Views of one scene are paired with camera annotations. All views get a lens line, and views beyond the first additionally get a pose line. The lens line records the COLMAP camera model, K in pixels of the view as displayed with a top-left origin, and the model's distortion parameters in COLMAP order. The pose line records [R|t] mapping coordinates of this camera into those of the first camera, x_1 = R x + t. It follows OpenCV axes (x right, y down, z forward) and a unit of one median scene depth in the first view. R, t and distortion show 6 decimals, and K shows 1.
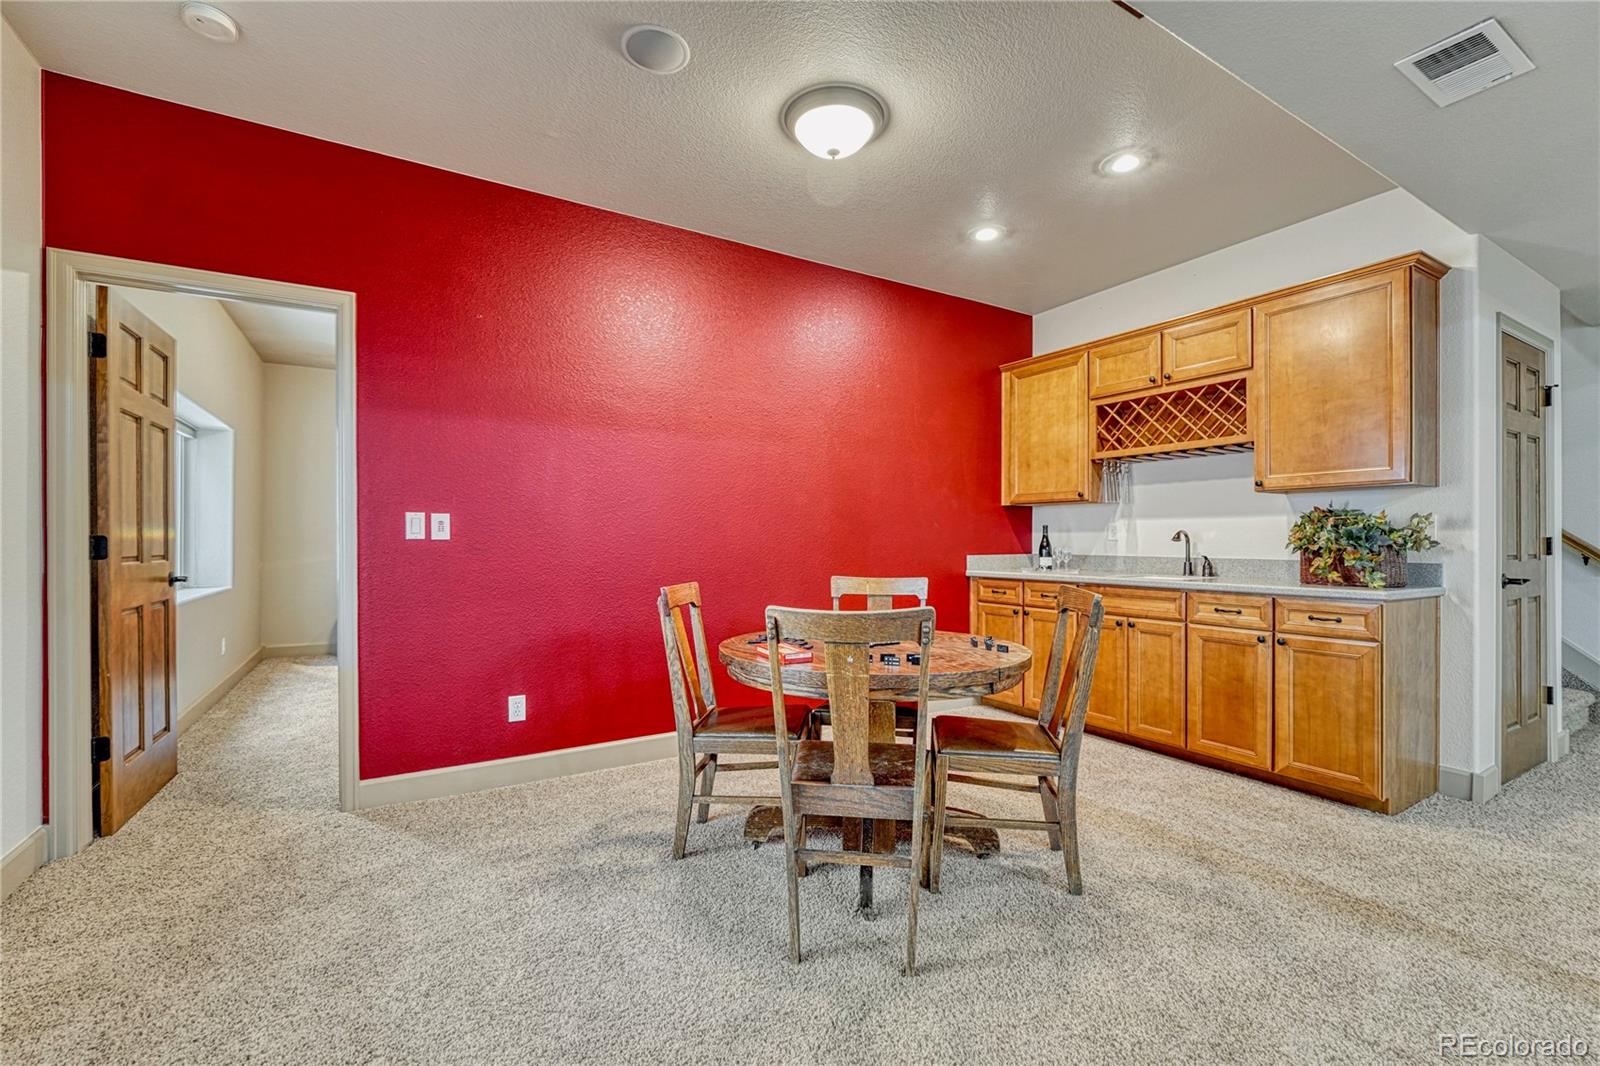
lens RADIAL K [[684.0, 0, 795.8], [0, 684.0, 538.1], [0, 0, 1]] dist [-0.014792, -0.000214]
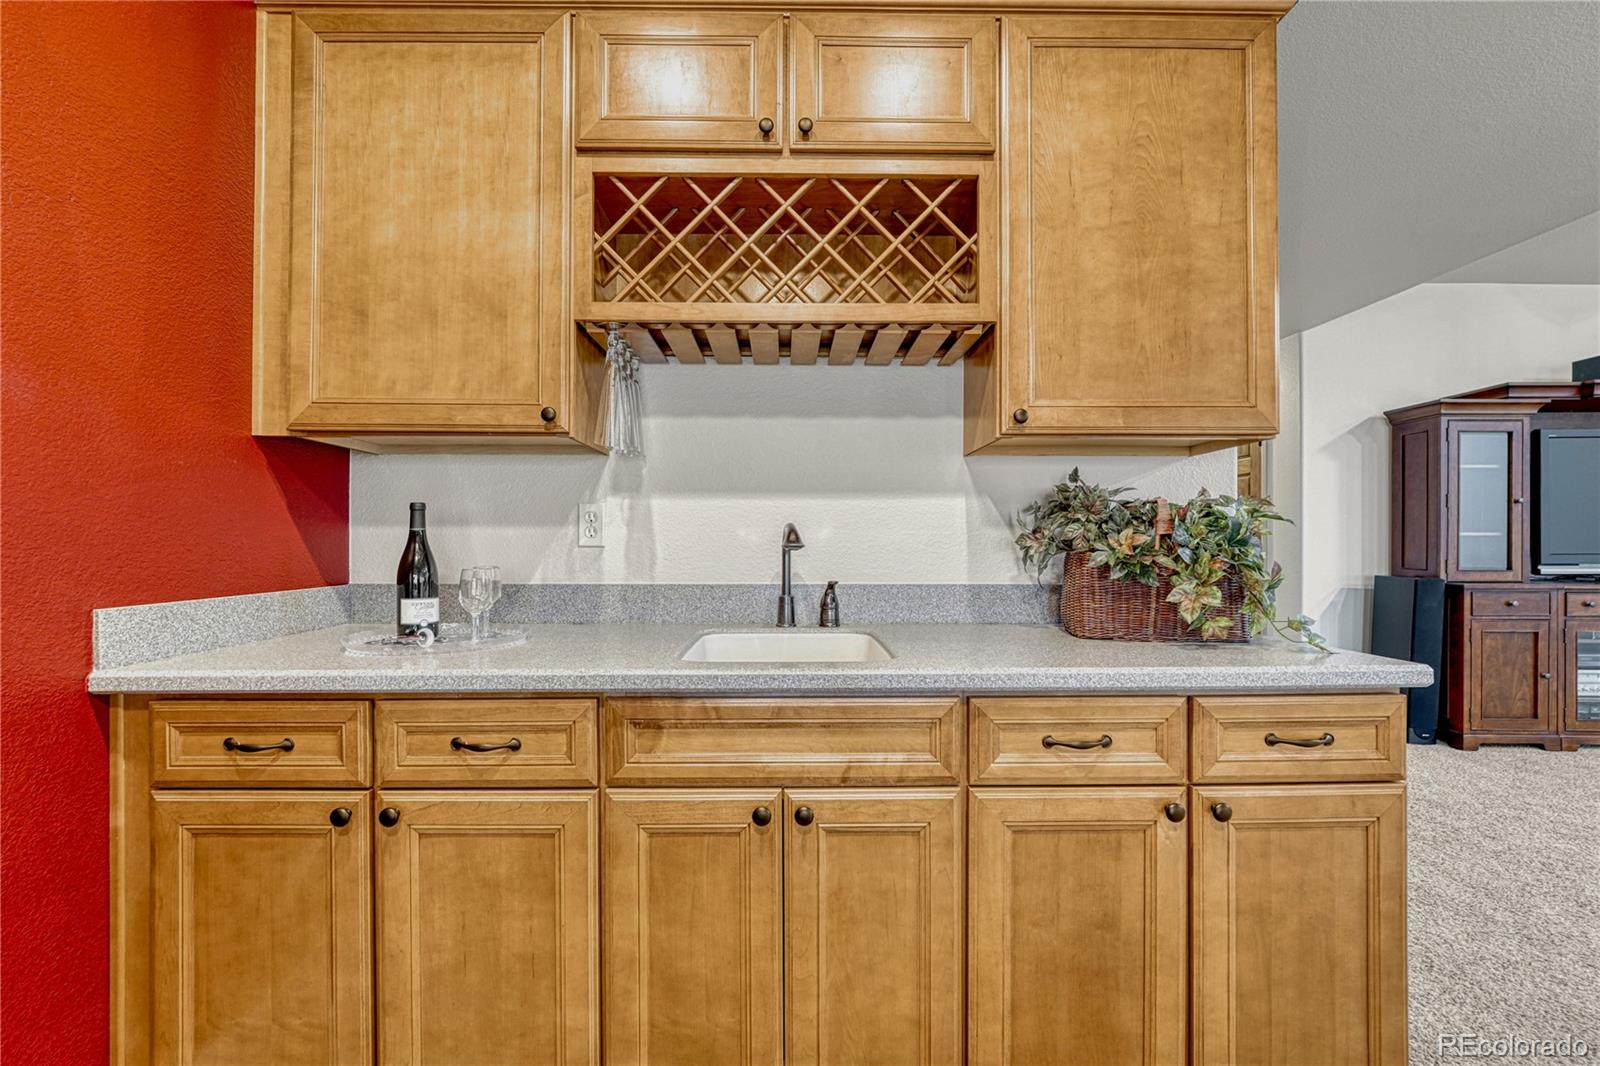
lens RADIAL K [[684.0, 0, 795.8], [0, 684.0, 538.1], [0, 0, 1]] dist [-0.014792, -0.000214]
pose [[0.508197, 0.004961, 0.861226, 0.202744], [-0.001559, 0.999987, -0.004840, 0.000013], [-0.861239, 0.001117, 0.508198, 0.786089]]
